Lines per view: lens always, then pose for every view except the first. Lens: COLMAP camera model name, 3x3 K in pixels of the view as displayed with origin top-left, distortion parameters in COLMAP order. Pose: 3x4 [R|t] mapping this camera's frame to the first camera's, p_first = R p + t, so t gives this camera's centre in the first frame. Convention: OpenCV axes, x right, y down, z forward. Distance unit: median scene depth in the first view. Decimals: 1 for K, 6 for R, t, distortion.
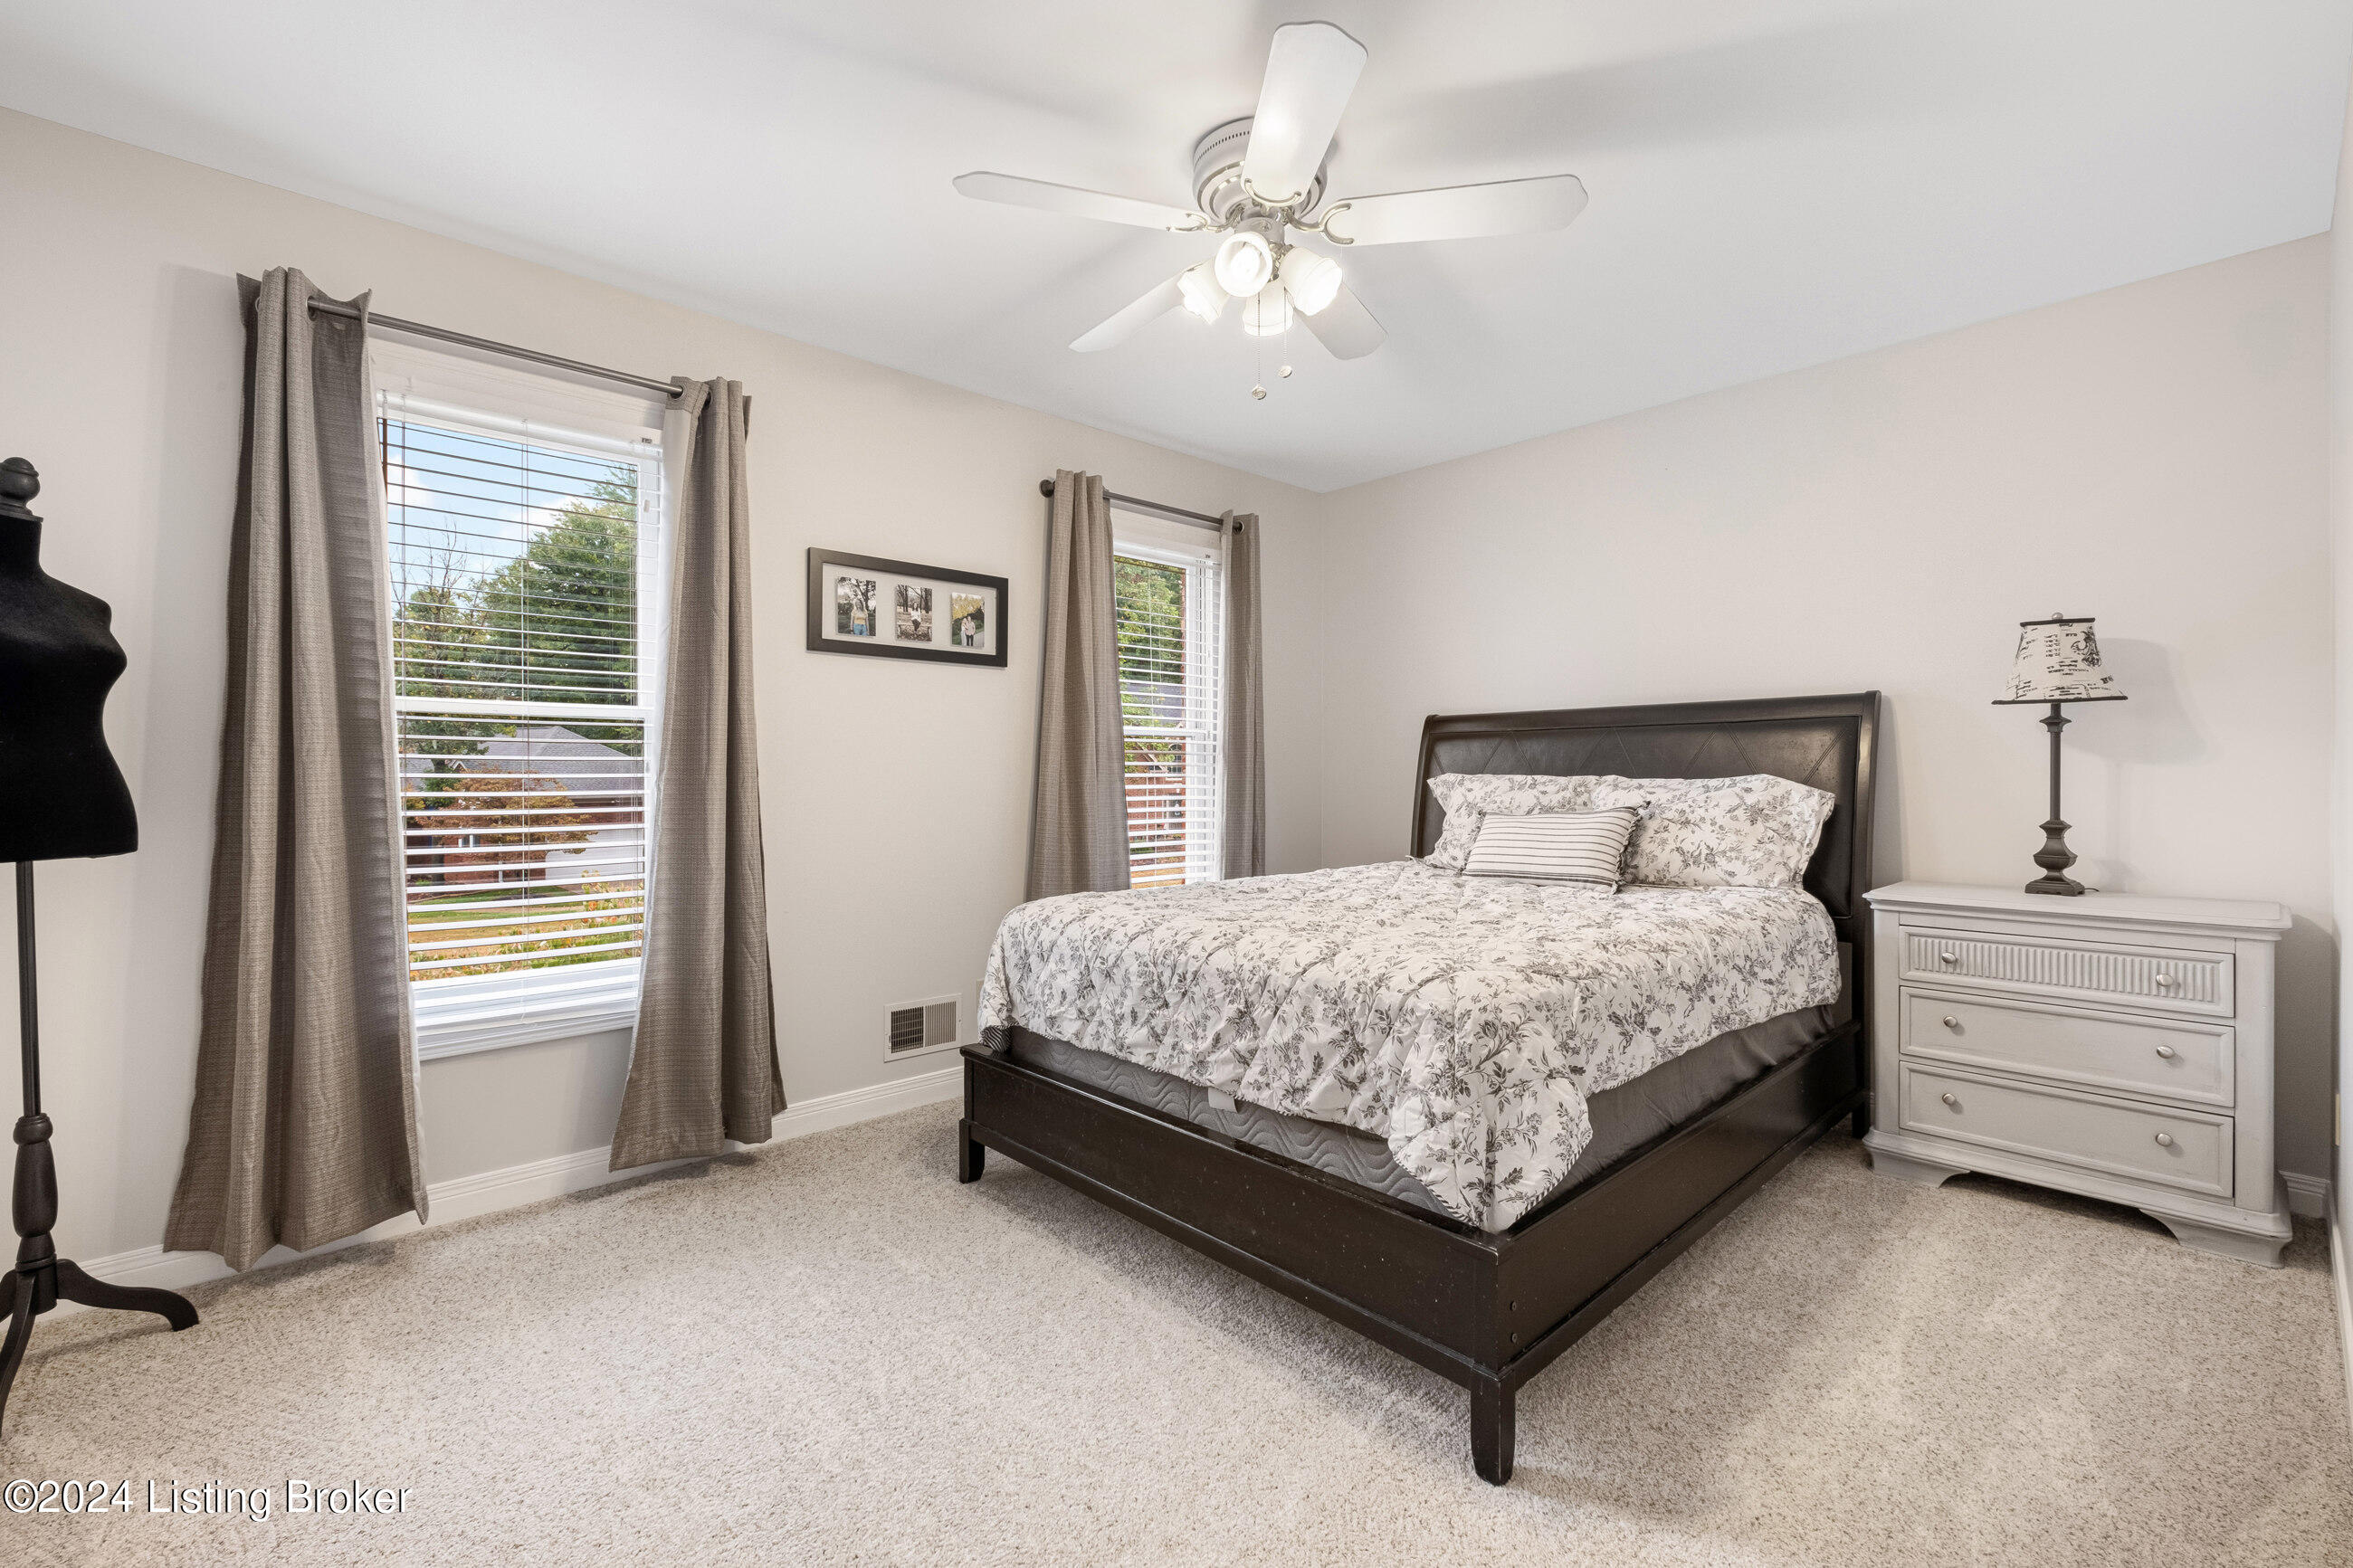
lens RADIAL K [[1012.8, 0, 1173.6], [0, 1012.8, 764.6], [0, 0, 1]] dist [0.015306, 0.000247]
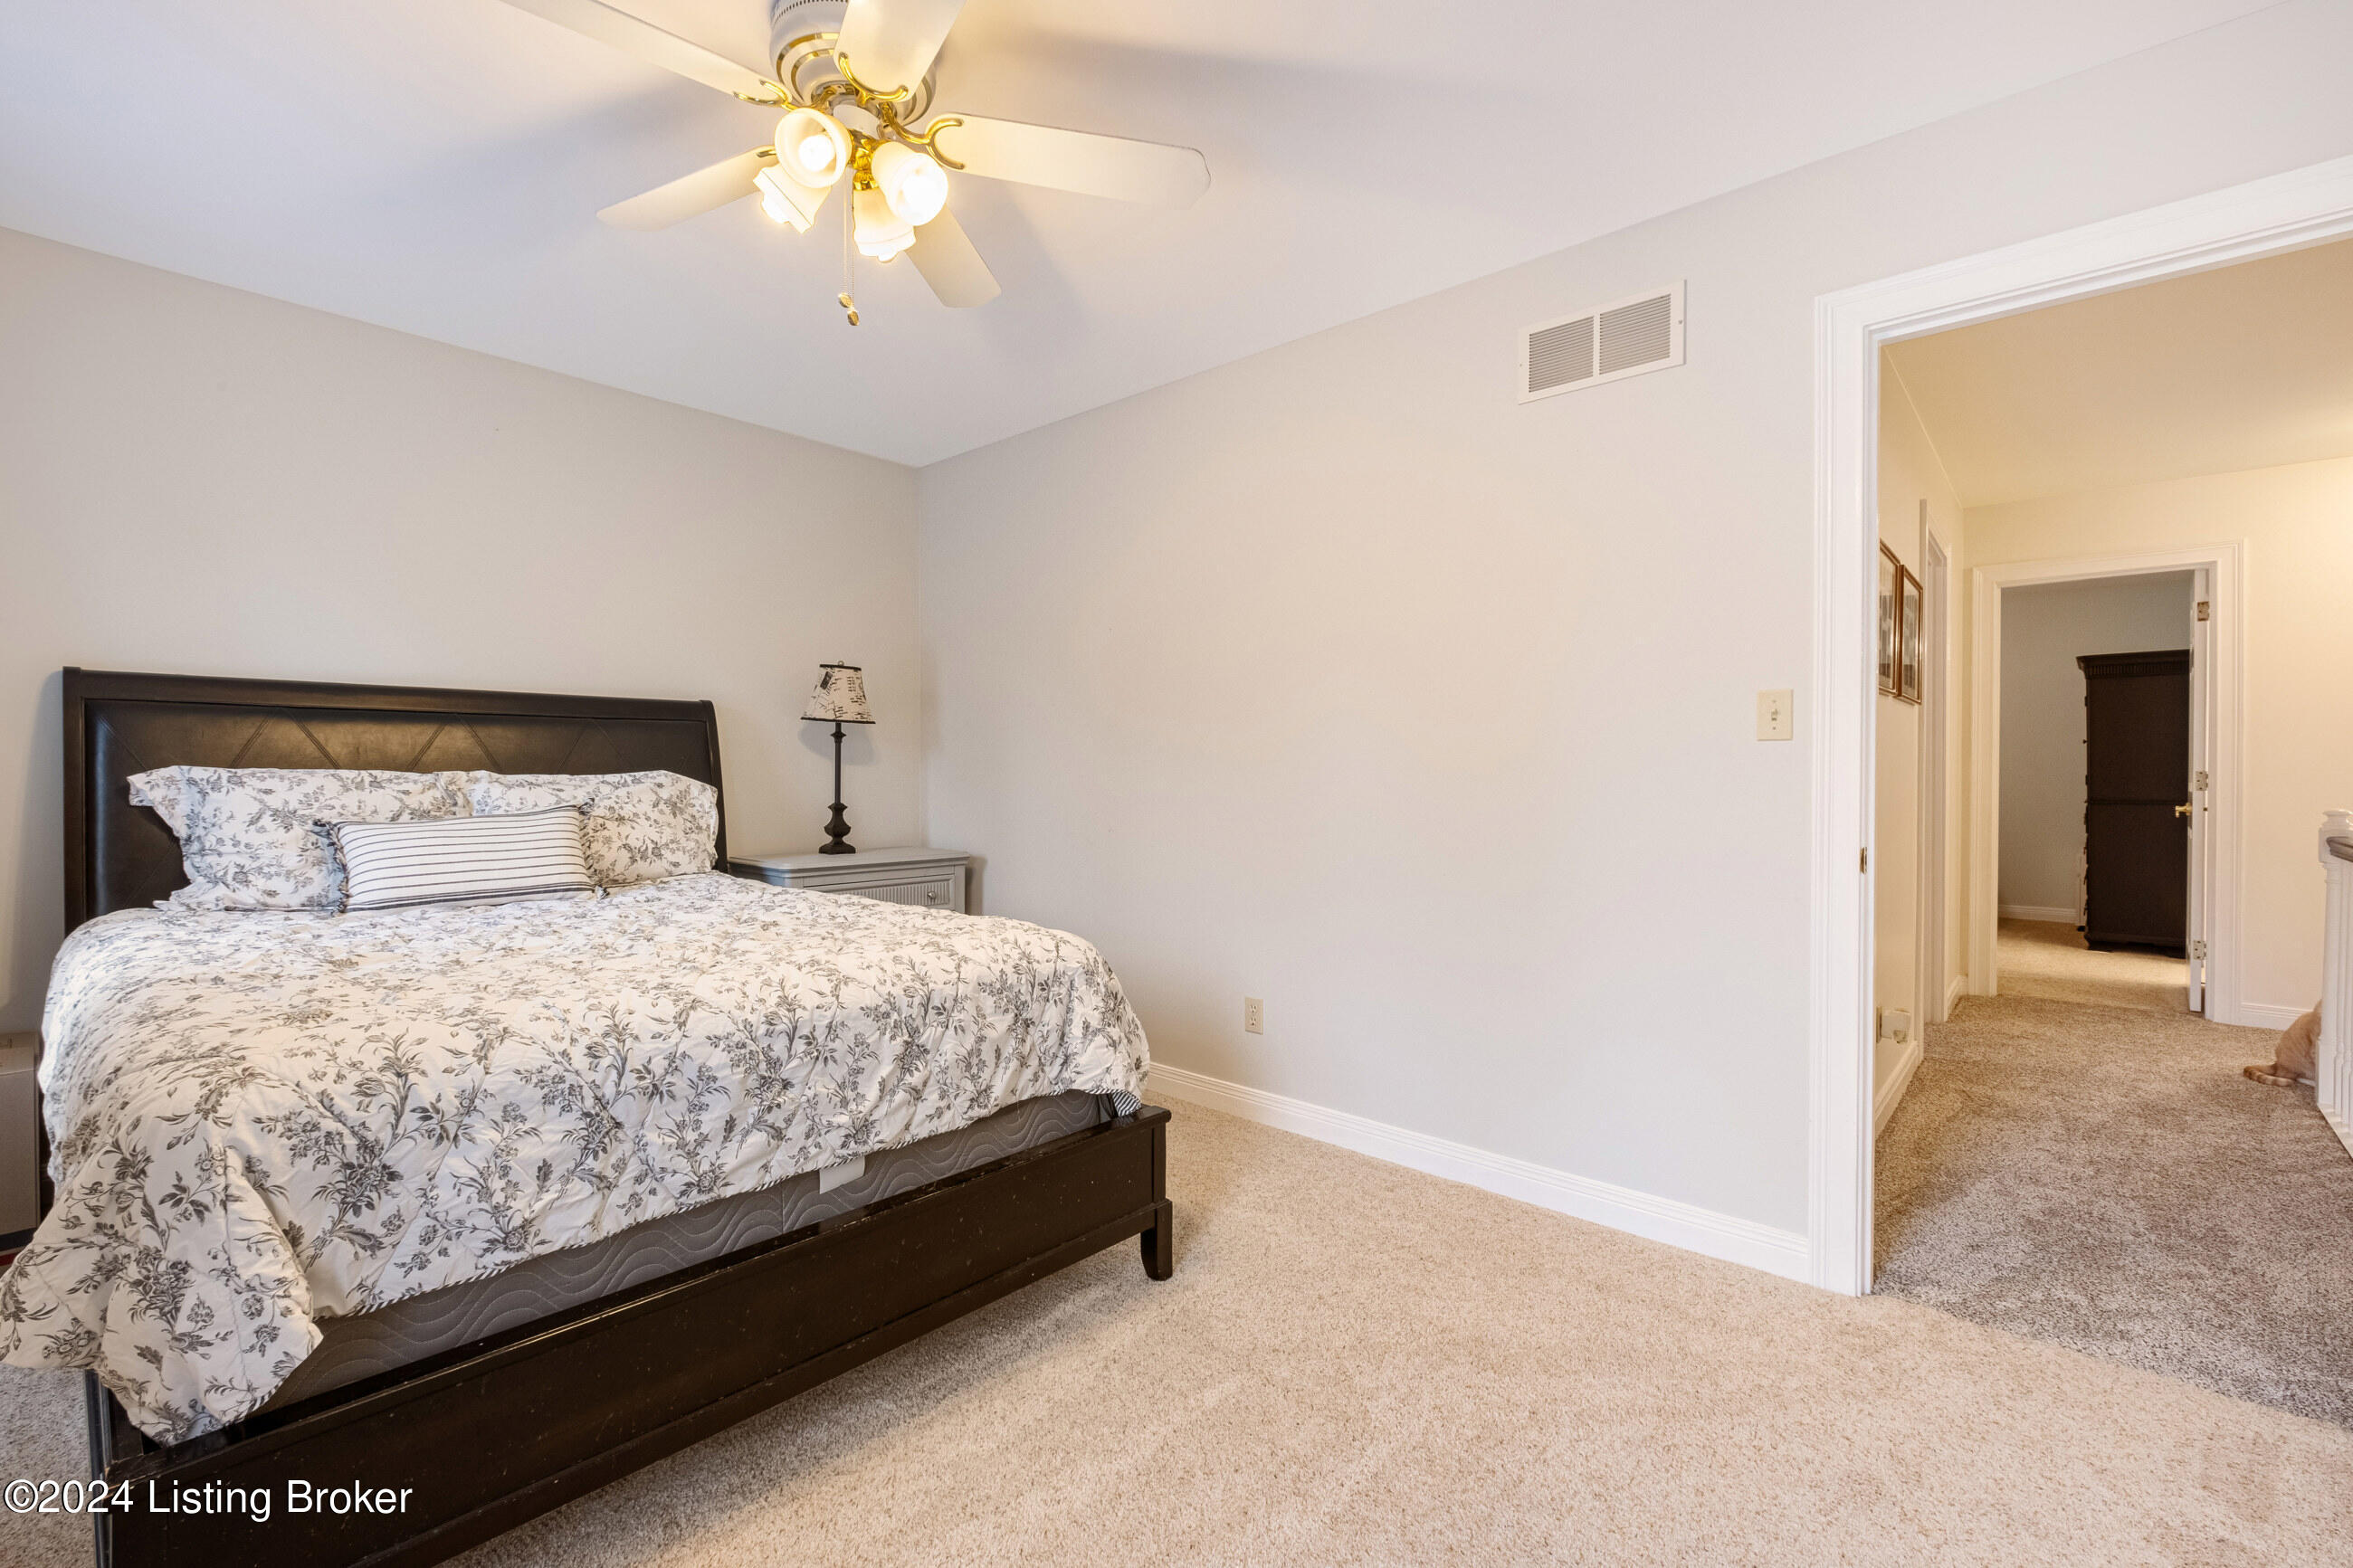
lens RADIAL K [[1012.8, 0, 1170.6], [0, 1012.8, 794.3], [0, 0, 1]] dist [0.015306, 0.000247]
pose [[-0.084176, -0.018832, 0.996273, -0.703840], [-0.011000, 0.999778, 0.017969, 0.012397], [-0.996390, -0.009447, -0.084364, 0.742197]]
